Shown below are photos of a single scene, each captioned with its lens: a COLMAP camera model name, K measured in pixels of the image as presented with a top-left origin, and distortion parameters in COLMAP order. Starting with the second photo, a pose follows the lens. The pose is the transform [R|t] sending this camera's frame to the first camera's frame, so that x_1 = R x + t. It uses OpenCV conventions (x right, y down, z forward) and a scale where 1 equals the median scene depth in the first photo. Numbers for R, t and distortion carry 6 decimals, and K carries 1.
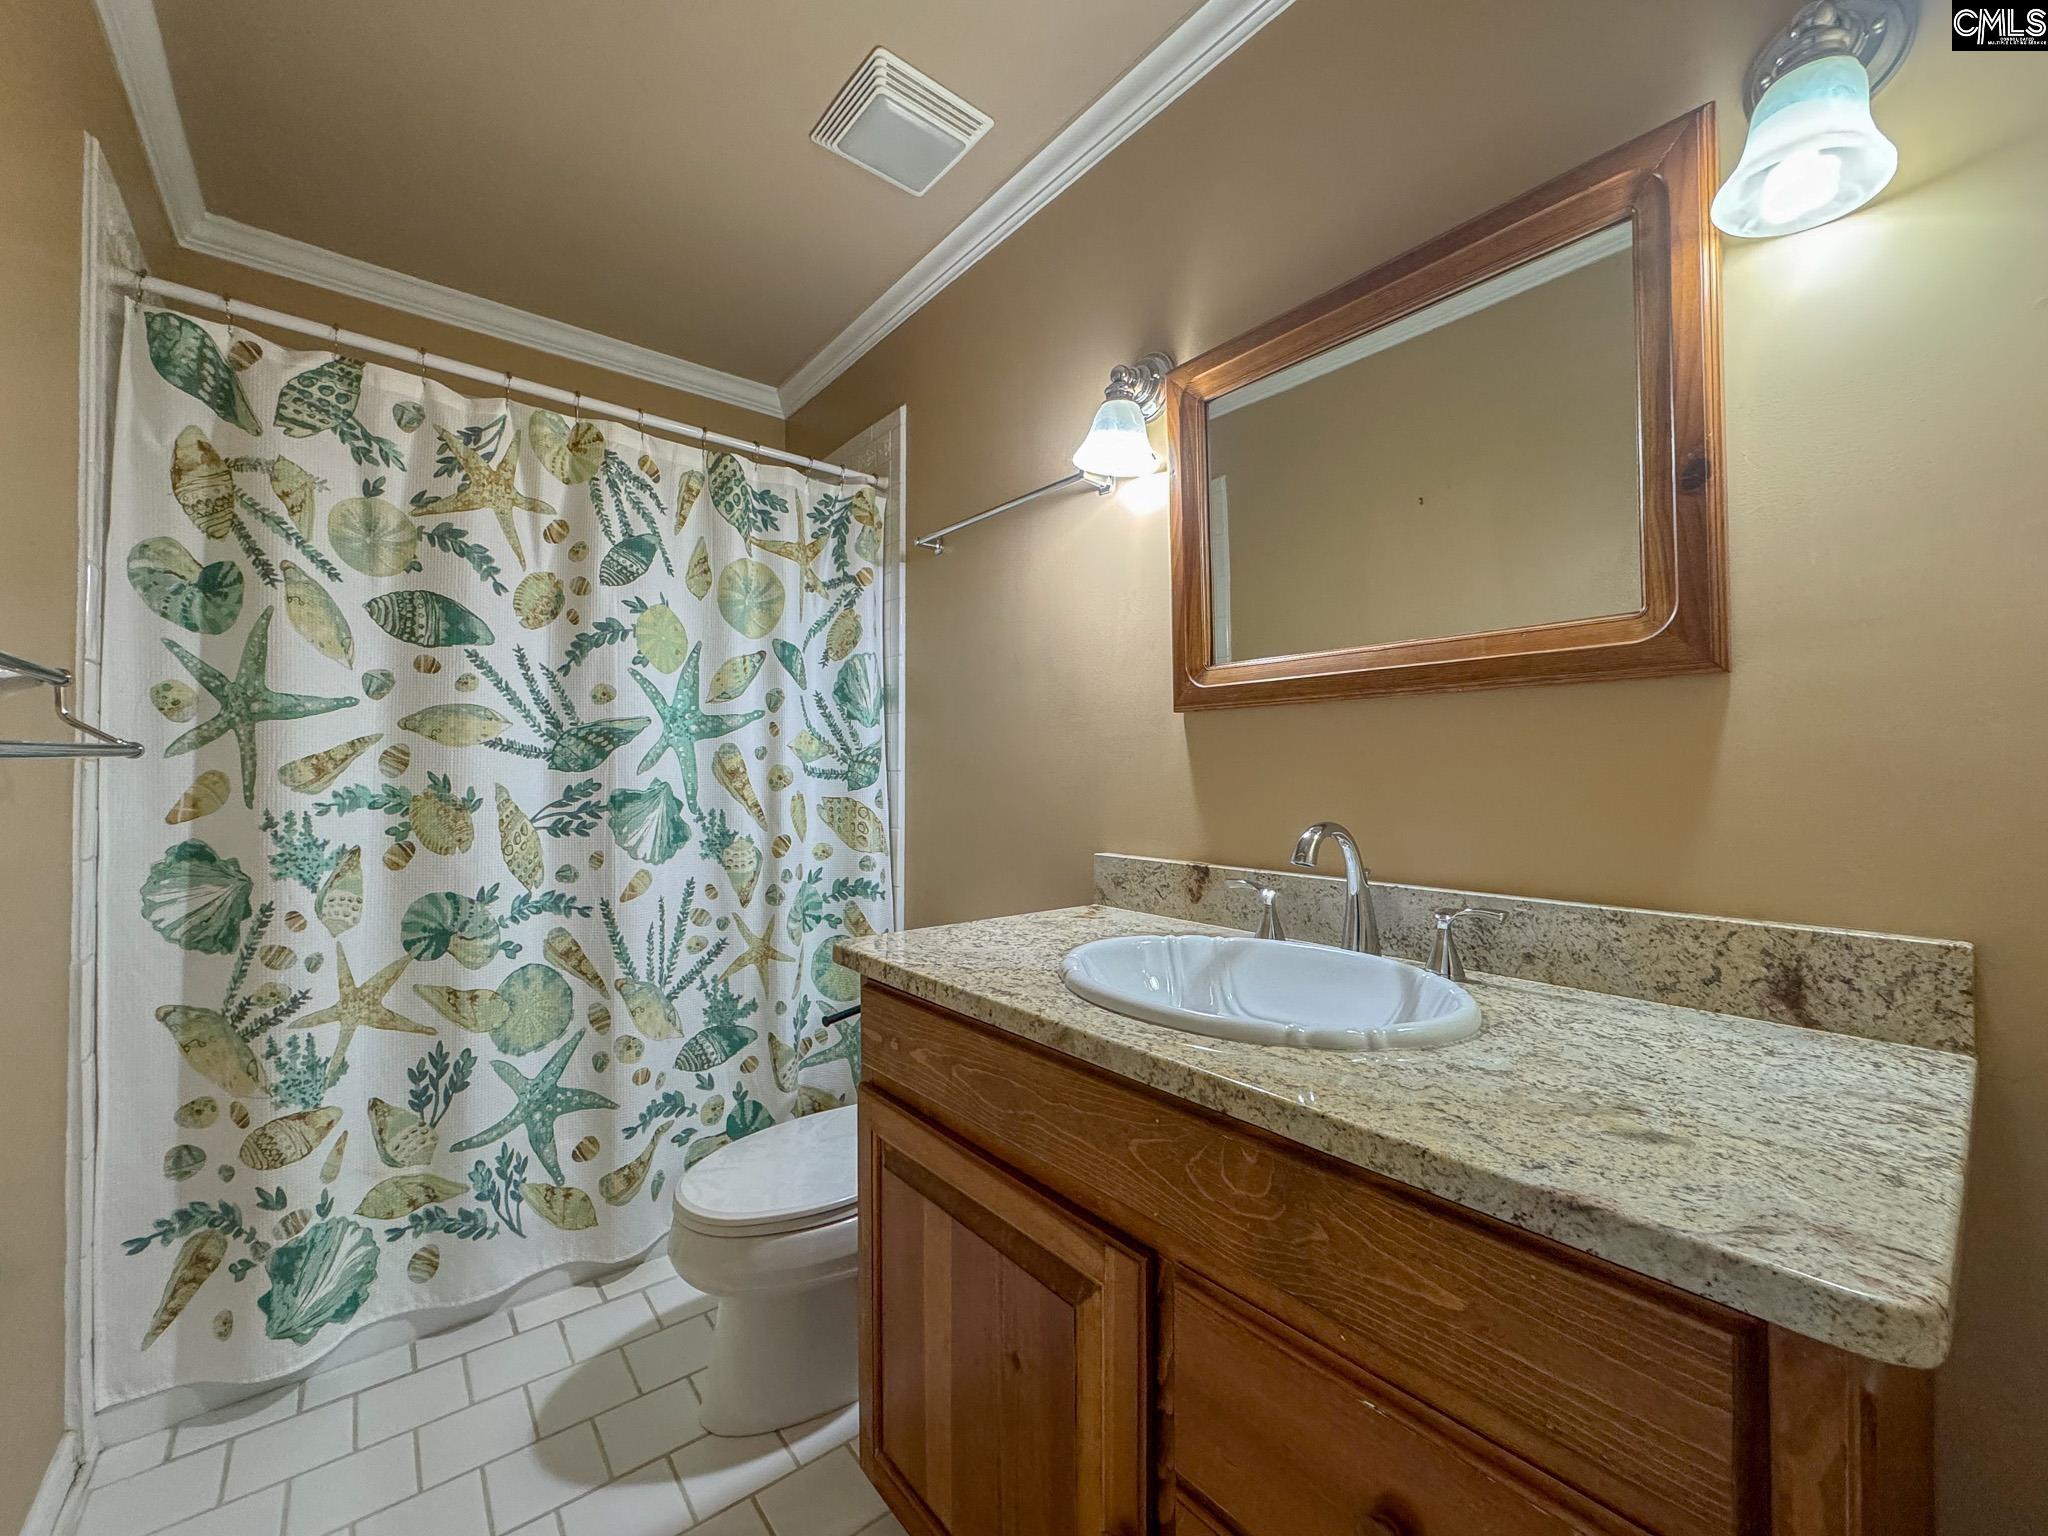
lens RADIAL K [[822.2, 0, 1024.0], [0, 822.2, 768.0], [0, 0, 1]] dist [-0.000583, 0.000096]
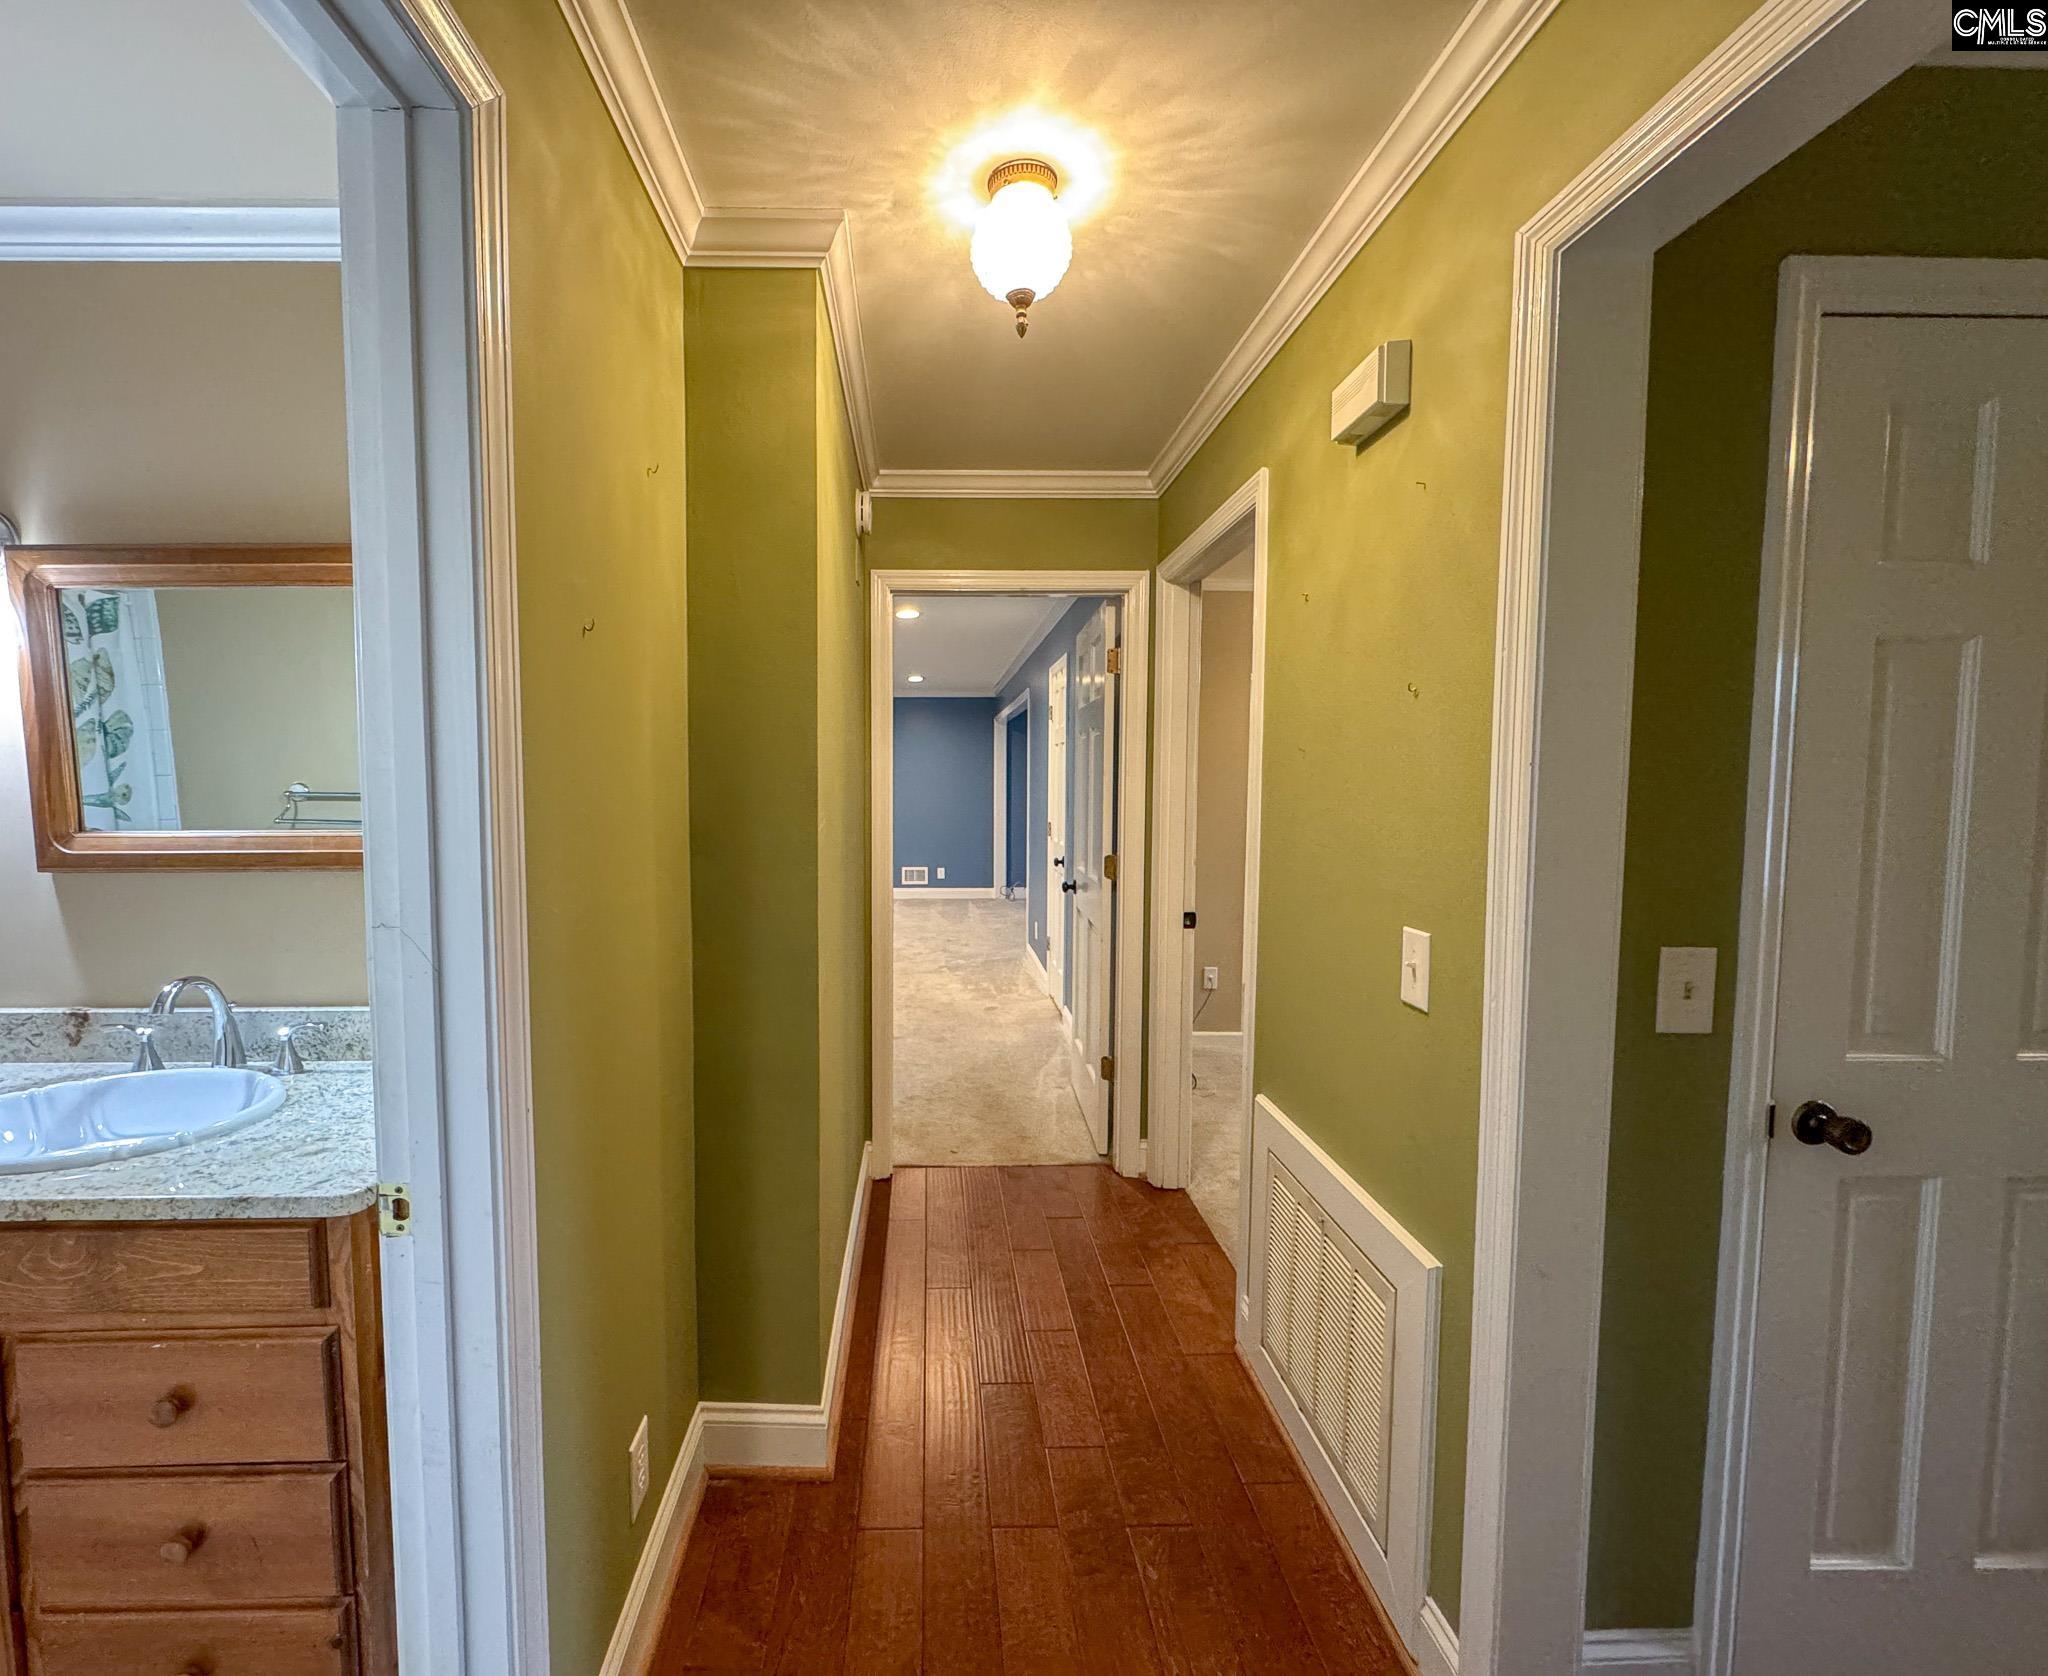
lens RADIAL K [[955.6, 0, 1021.9], [0, 955.6, 810.8], [0, 0, 1]] dist [-0.002413, 0.000191]
pose [[0.621660, -0.054137, 0.781414, 0.026789], [-0.004788, 0.997327, 0.072905, -0.448120], [-0.783272, -0.049064, 0.619740, -1.391317]]
